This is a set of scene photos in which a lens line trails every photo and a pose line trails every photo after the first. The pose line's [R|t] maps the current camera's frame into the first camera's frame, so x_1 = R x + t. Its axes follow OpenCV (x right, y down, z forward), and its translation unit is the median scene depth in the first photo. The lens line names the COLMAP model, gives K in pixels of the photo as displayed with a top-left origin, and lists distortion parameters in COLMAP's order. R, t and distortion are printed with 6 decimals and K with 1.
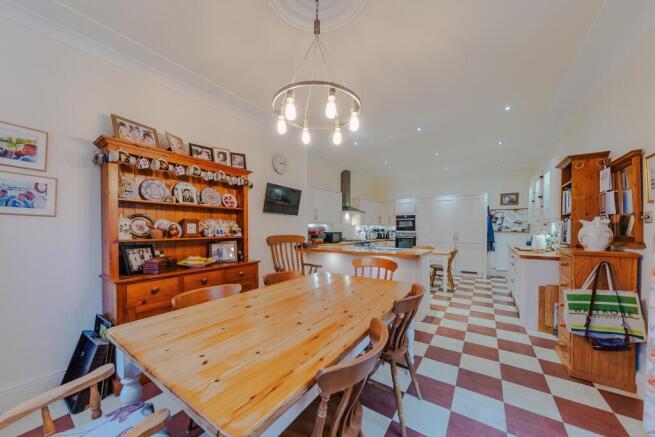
lens RADIAL K [[231.6, 0, 325.2], [0, 231.6, 229.8], [0, 0, 1]] dist [-0.000503, -0.000043]
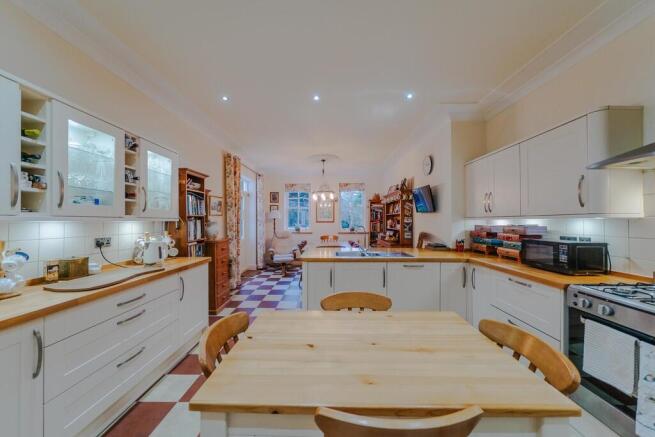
lens RADIAL K [[226.8, 0, 327.5], [0, 226.8, 218.5], [0, 0, 1]] dist [-0.000024, -0.000037]
pose [[-0.825259, -0.005445, -0.564728, 1.137454], [-0.002956, 0.999981, -0.005323, -0.046118], [0.564747, -0.002723, -0.825260, 2.332864]]
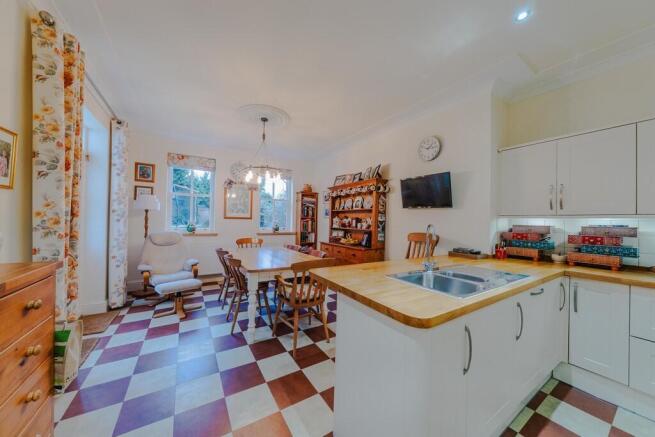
lens RADIAL K [[223.8, 0, 325.2], [0, 223.8, 218.1], [0, 0, 1]] dist [-0.001435, -0.000124]
pose [[-0.394845, -0.019381, -0.918543, 1.028210], [-0.026247, 0.999607, -0.009808, -0.019098], [0.918373, 0.020236, -0.395198, 1.424062]]
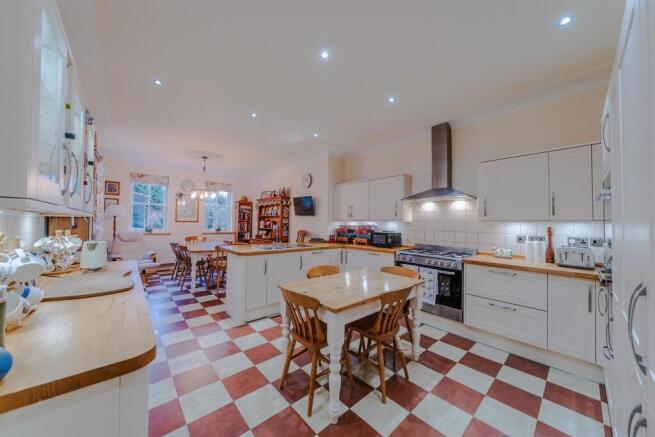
lens RADIAL K [[227.0, 0, 322.4], [0, 227.0, 217.8], [0, 0, 1]] dist [-0.000356, -0.000051]
pose [[-0.249304, -0.028940, -0.967993, 1.673834], [-0.021918, 0.999466, -0.024237, -0.032161], [0.968177, 0.015174, -0.249805, 2.111805]]
